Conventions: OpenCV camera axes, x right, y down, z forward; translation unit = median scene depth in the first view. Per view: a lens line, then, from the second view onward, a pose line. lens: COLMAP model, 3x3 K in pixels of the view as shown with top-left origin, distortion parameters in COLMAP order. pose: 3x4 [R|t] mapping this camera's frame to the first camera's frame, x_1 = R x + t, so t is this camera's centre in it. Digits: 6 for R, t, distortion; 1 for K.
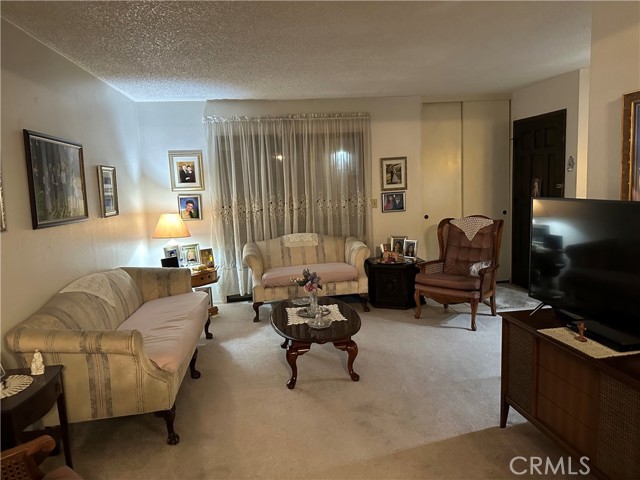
lens RADIAL K [[442.1, 0, 320.0], [0, 442.1, 240.0], [0, 0, 1]] dist [0.089877, -0.138242]
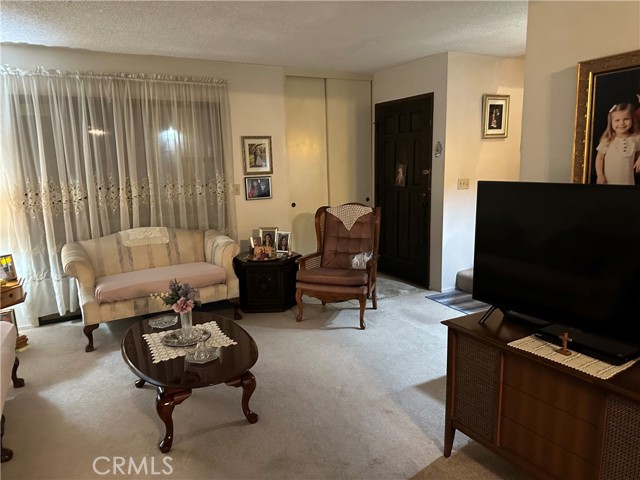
lens RADIAL K [[442.1, 0, 320.0], [0, 442.1, 240.0], [0, 0, 1]] dist [0.089877, -0.138242]
pose [[0.926382, -0.045022, 0.373884, -0.055269], [0.033582, 0.998749, 0.037062, -0.013186], [-0.375085, -0.021778, 0.926735, 0.161039]]
